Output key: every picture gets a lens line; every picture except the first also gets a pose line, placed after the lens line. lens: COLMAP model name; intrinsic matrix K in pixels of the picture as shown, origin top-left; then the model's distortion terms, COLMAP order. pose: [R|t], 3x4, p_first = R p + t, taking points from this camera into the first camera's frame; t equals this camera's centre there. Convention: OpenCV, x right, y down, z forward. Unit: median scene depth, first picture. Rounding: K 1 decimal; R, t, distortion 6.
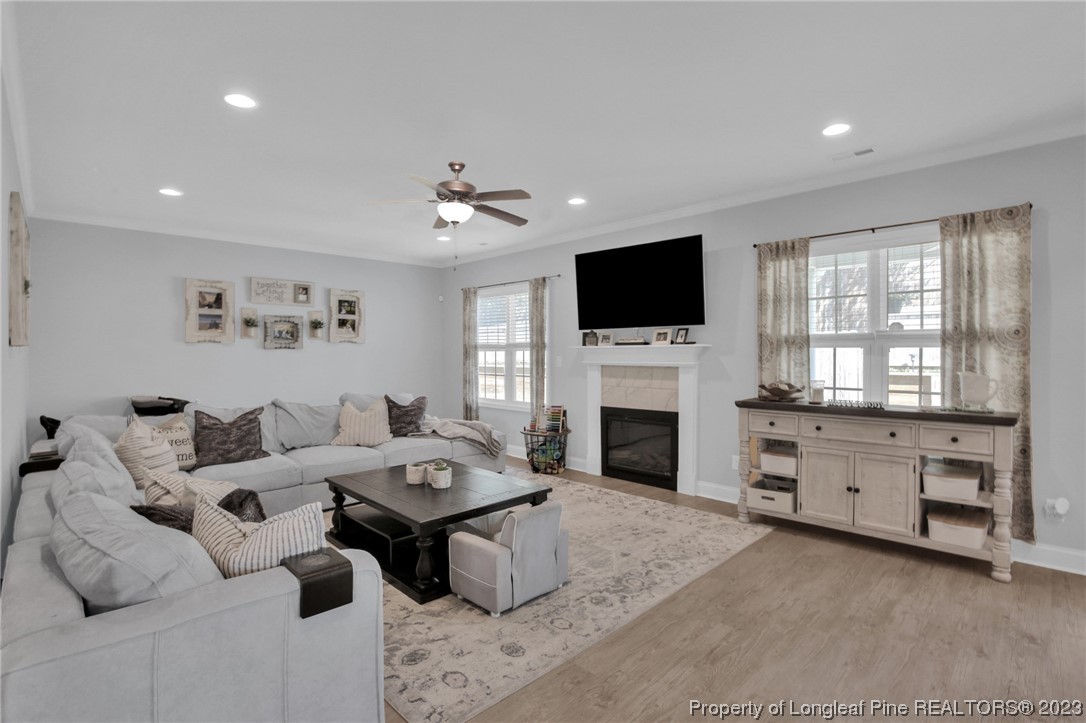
lens RADIAL K [[516.8, 0, 547.5], [0, 516.8, 355.5], [0, 0, 1]] dist [-0.029882, 0.003813]
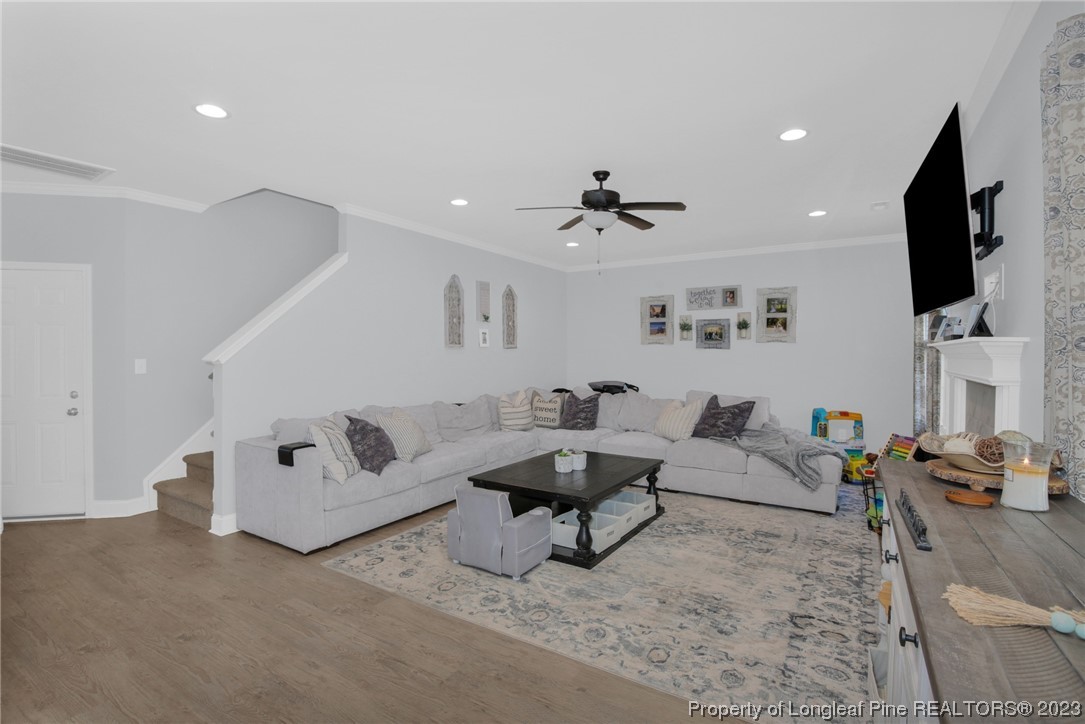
lens RADIAL K [[516.4, 0, 538.5], [0, 516.4, 359.2], [0, 0, 1]] dist [-0.029882, 0.003813]
pose [[0.209424, 0.015460, -0.977703, 0.611064], [-0.009248, 0.999862, 0.013829, -0.003318], [0.977781, 0.006145, 0.209538, 0.490526]]
